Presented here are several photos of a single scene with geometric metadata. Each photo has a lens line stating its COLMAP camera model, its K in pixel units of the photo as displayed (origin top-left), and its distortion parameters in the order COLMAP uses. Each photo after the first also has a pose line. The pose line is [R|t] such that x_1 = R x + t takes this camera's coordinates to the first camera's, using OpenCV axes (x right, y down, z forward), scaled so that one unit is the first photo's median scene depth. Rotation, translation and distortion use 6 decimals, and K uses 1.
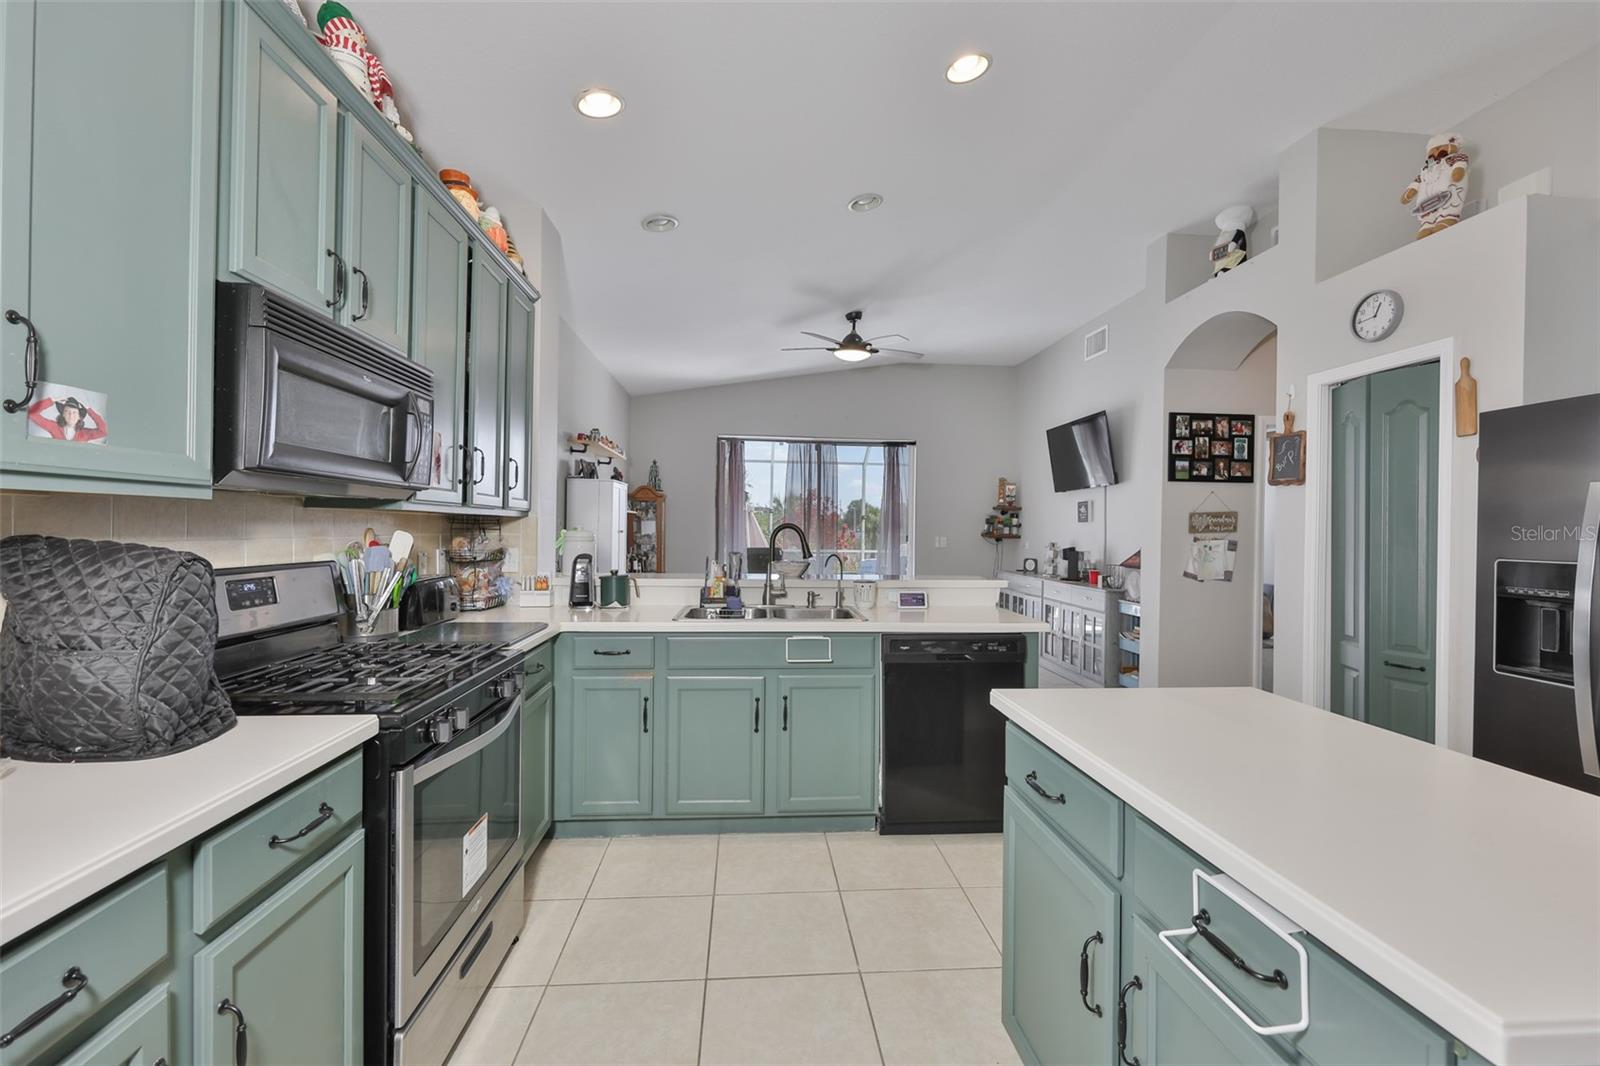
lens RADIAL K [[675.7, 0, 796.0], [0, 675.7, 530.4], [0, 0, 1]] dist [-0.000177, 0.000220]
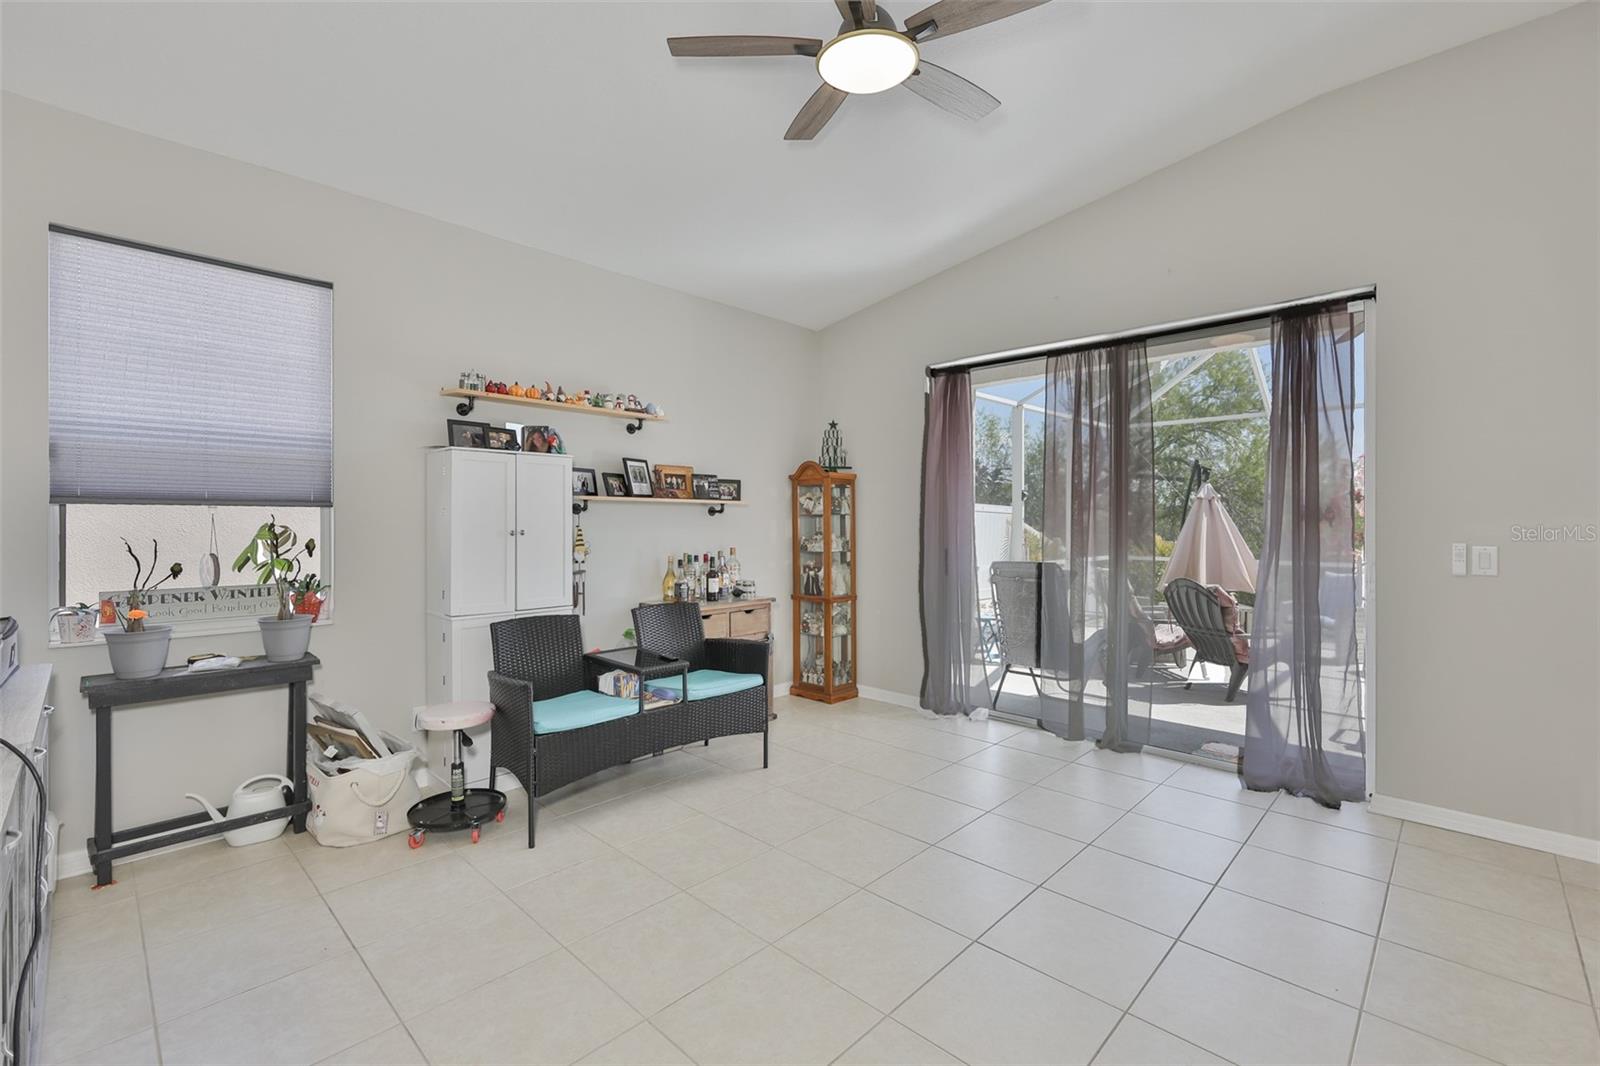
lens RADIAL K [[692.2, 0, 804.6], [0, 692.2, 532.9], [0, 0, 1]] dist [-0.002527, 0.000199]
pose [[0.668771, -0.002511, -0.743464, 0.637089], [0.003507, 0.999994, -0.000223, 0.006675], [0.743460, -0.002458, 0.668775, 1.284498]]
